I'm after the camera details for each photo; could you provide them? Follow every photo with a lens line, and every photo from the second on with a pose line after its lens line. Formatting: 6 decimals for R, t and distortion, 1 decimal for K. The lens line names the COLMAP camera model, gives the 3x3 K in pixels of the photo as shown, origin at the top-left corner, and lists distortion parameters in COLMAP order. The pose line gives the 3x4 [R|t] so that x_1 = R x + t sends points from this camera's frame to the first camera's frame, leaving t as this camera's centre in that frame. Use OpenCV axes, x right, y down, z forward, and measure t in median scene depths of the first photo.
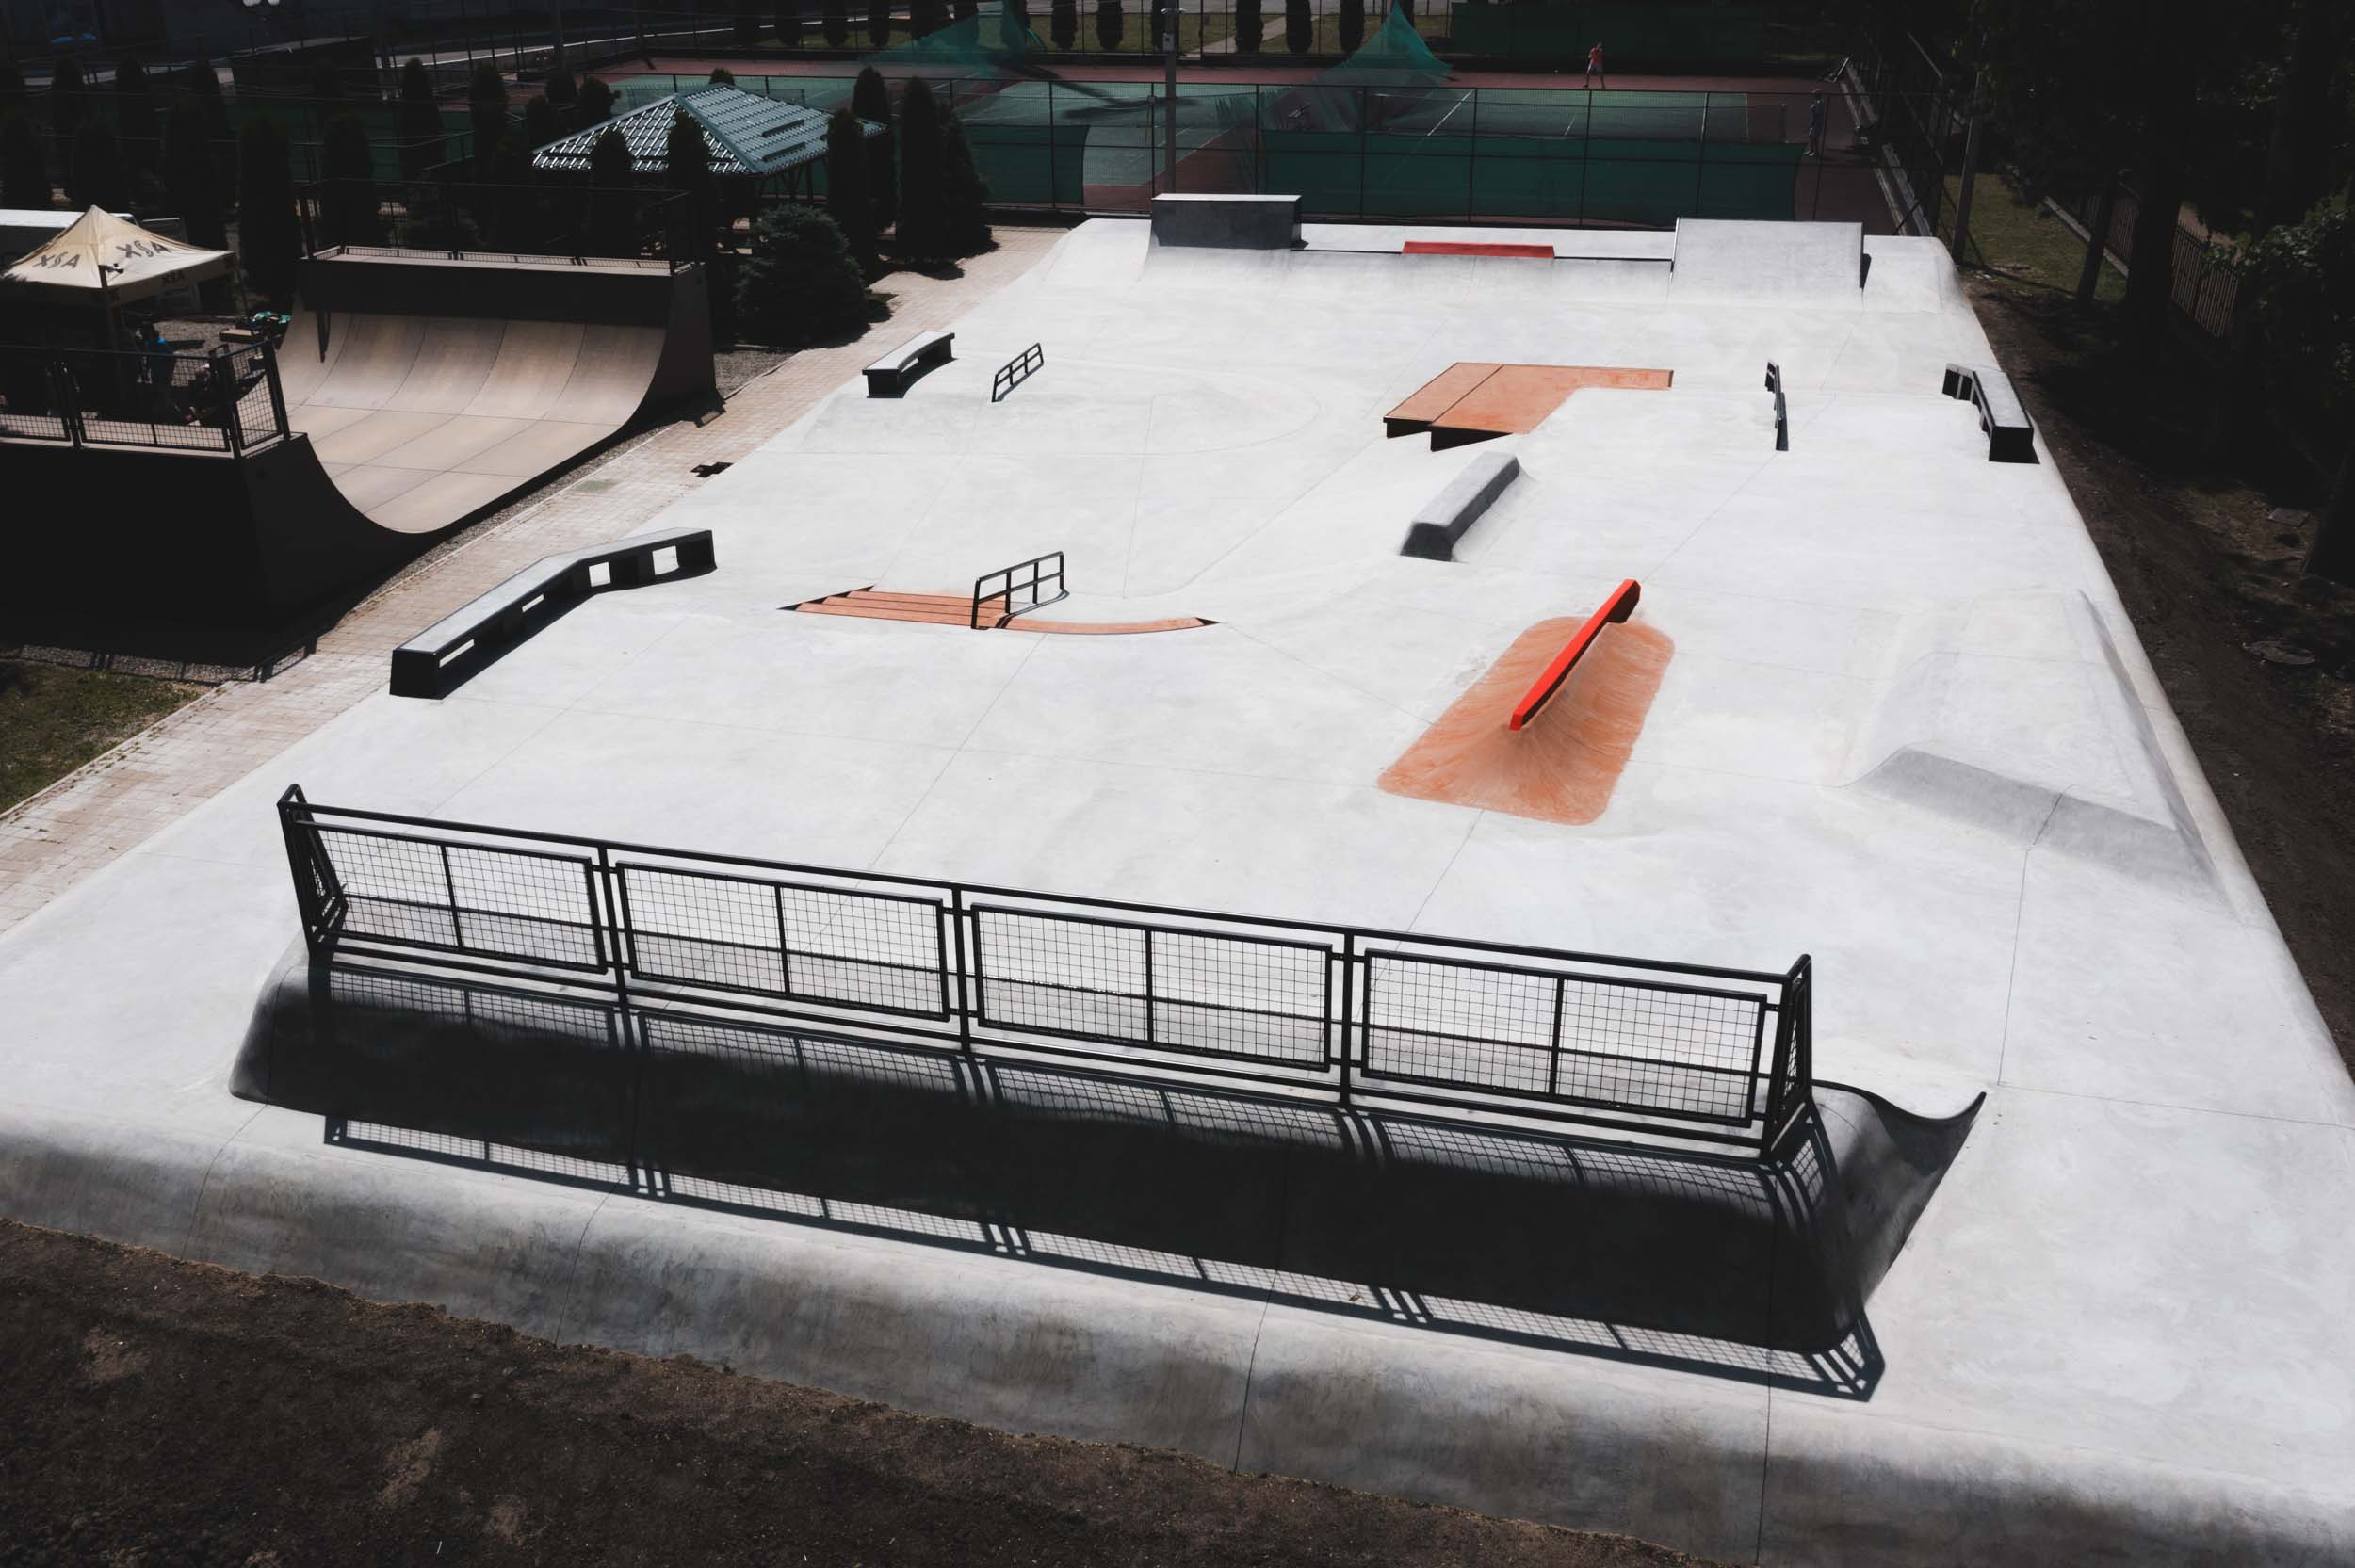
lens RADIAL K [[2057.5, 0, 1093.0], [0, 2057.5, 776.6], [0, 0, 1]] dist [-0.007968, -0.001166]
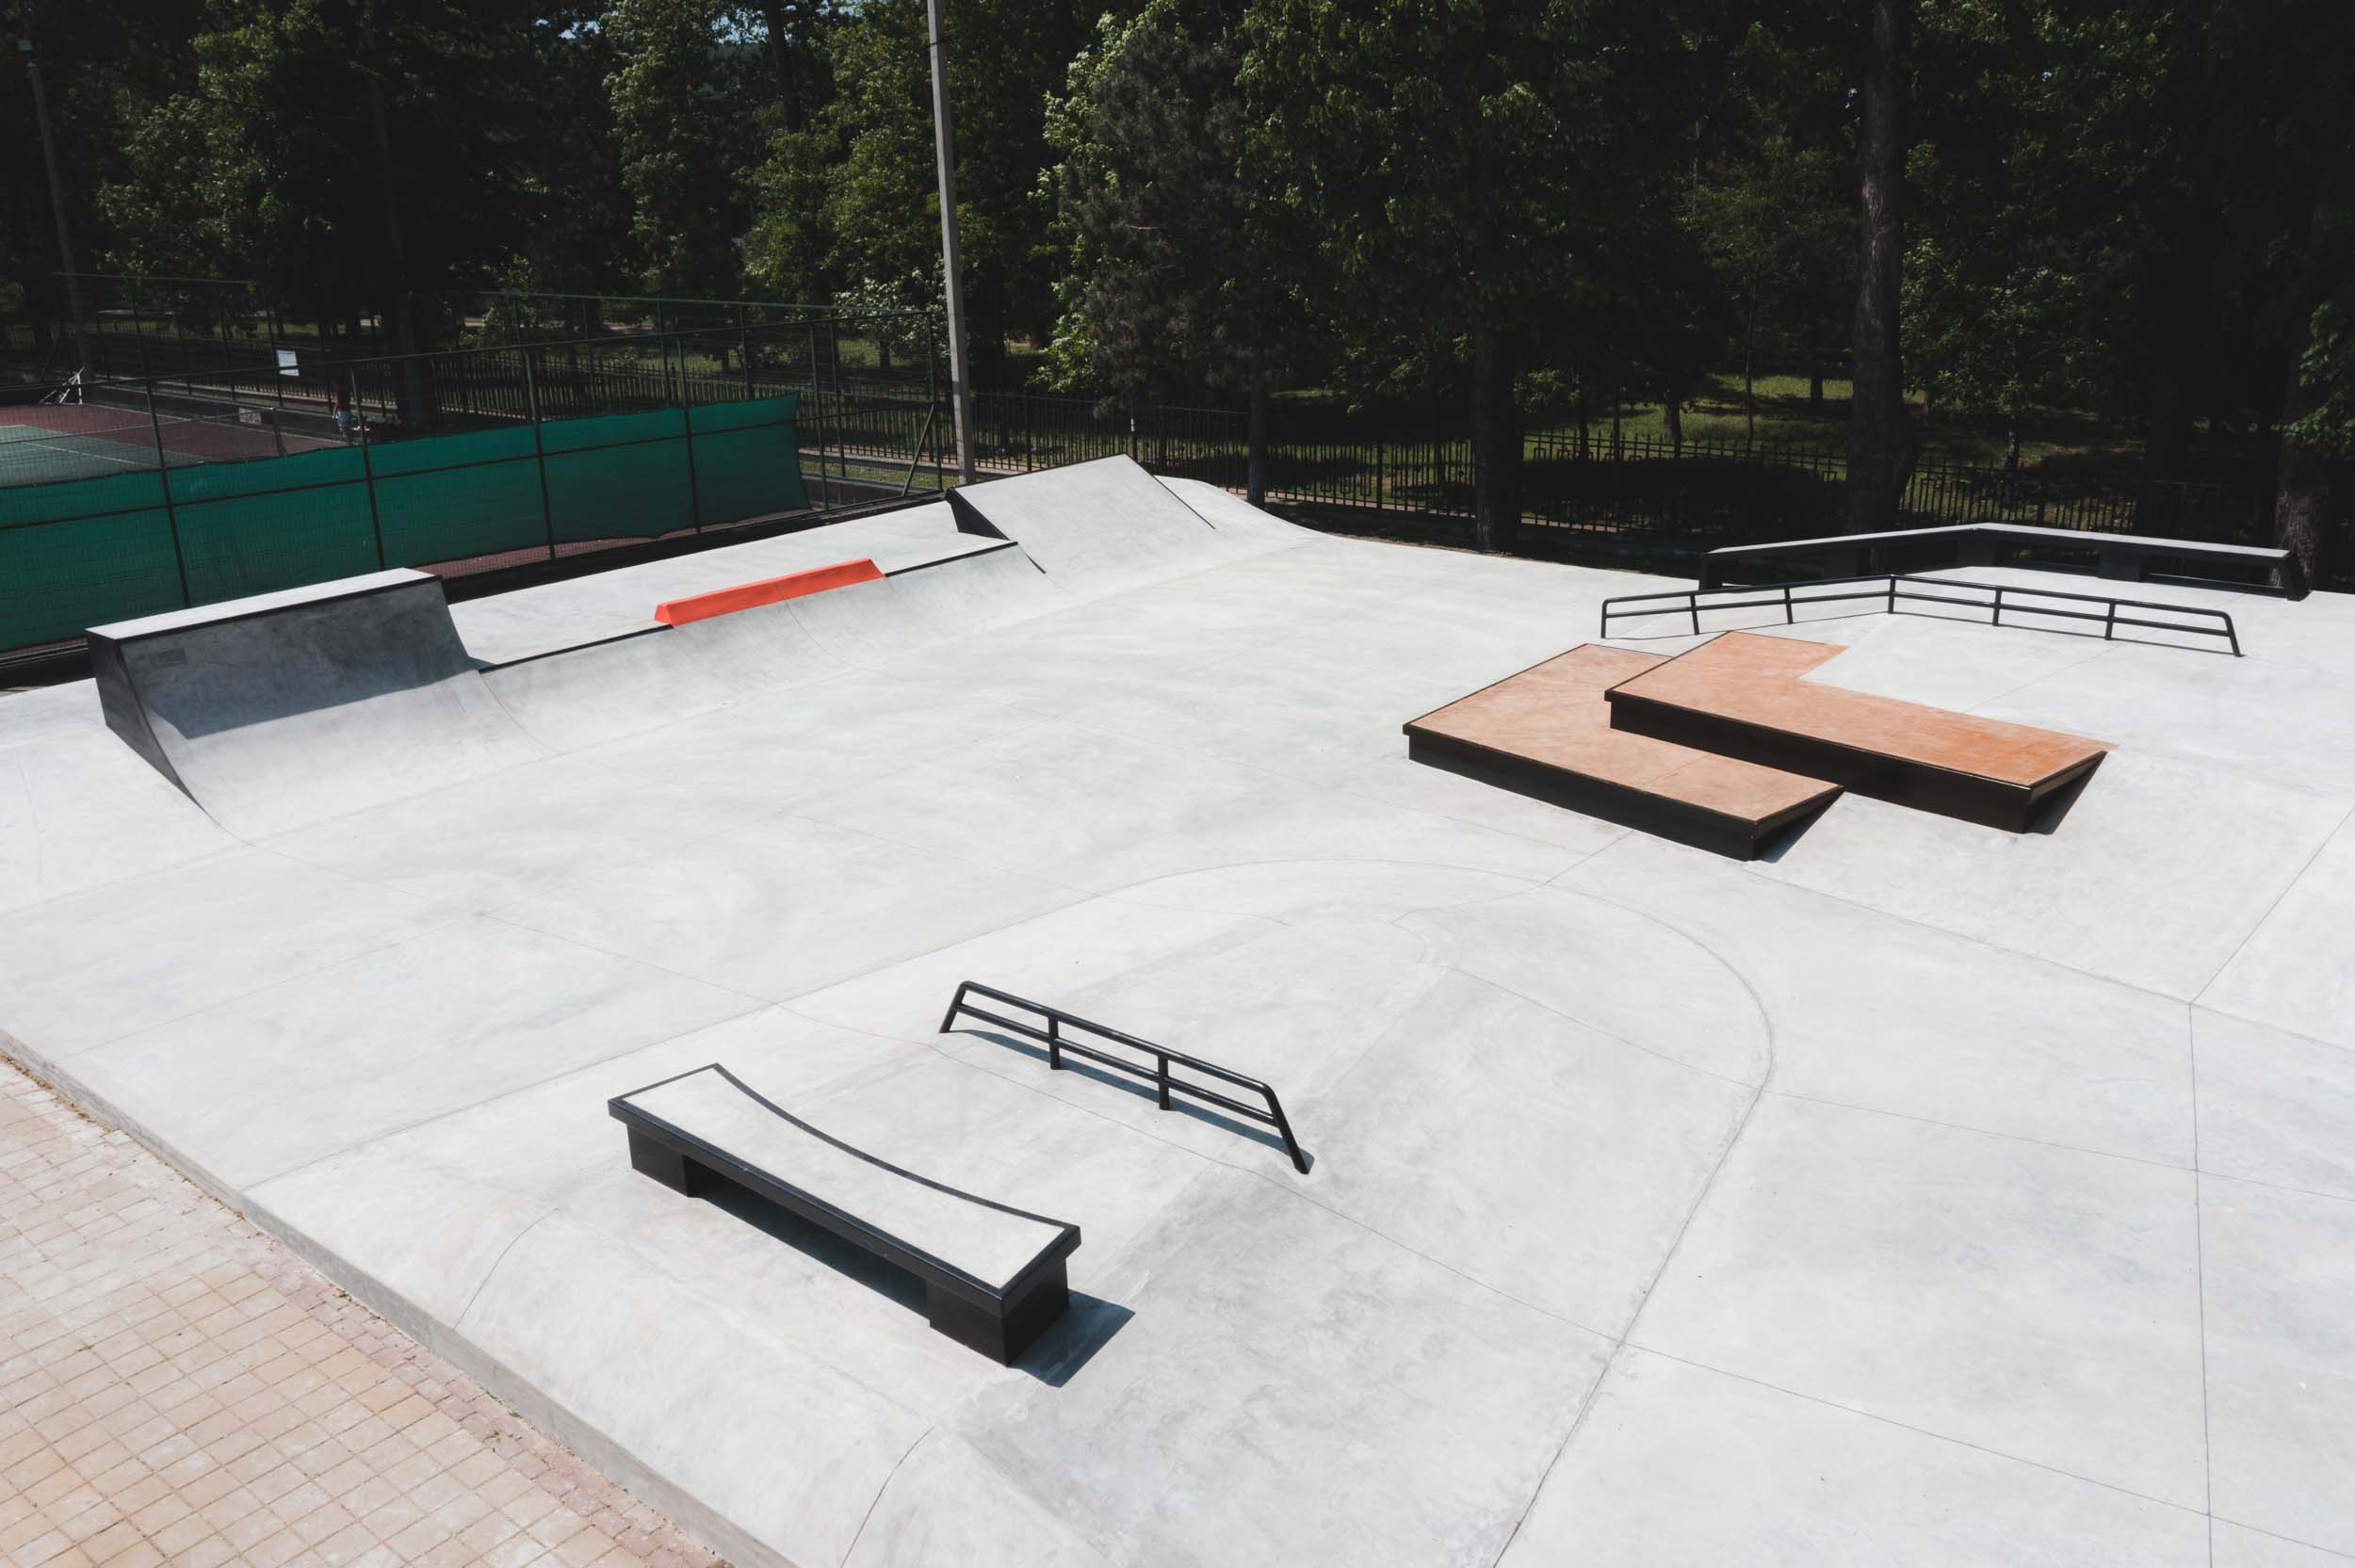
lens RADIAL K [[1843.4, 0, 1177.5], [0, 1843.4, 784.0], [0, 0, 1]] dist [-0.001335, -0.001960]
pose [[0.400087, -0.279223, 0.872906, -0.317077], [0.398602, 0.910670, 0.108608, -0.299512], [-0.825255, 0.304489, 0.475647, 0.931973]]
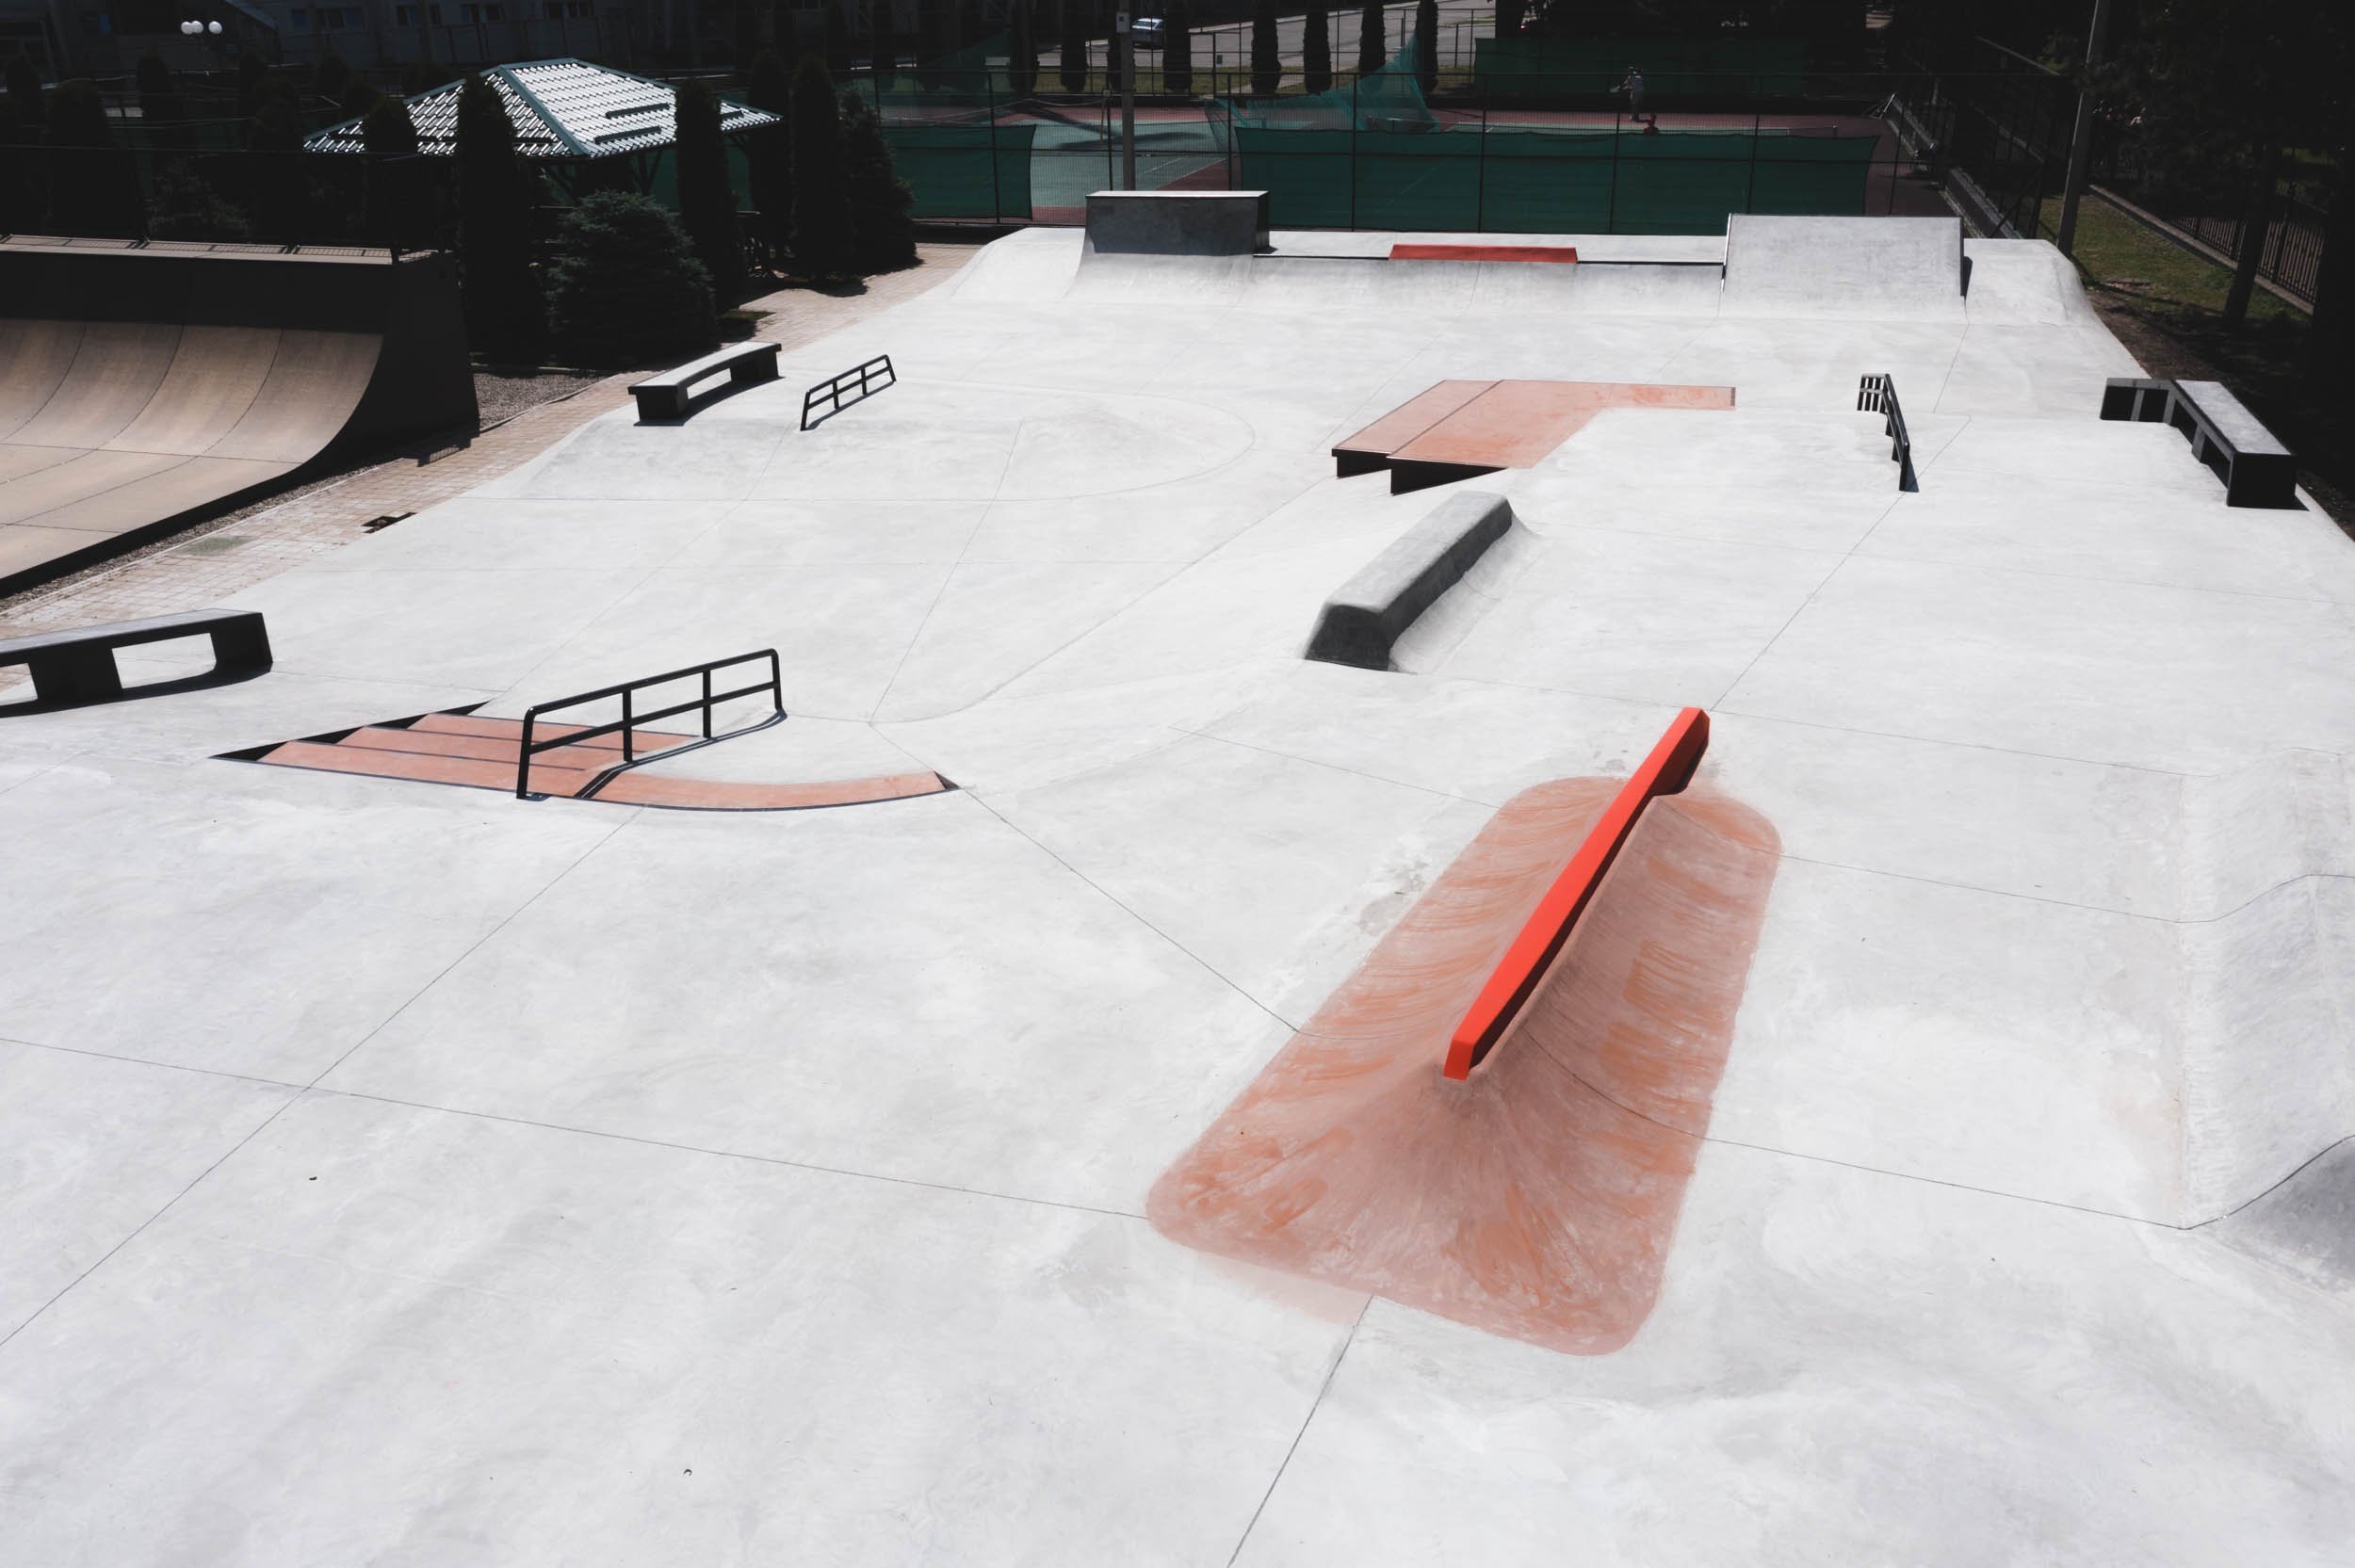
lens RADIAL K [[1880.7, 0, 1177.5], [0, 1880.7, 784.0], [0, 0, 1]] dist [-0.002018, -0.002228]
pose [[0.999993, -0.000583, 0.003566, 0.088408], [0.000637, 0.999885, -0.015143, -0.050526], [-0.003556, 0.015145, 0.999879, 0.362863]]
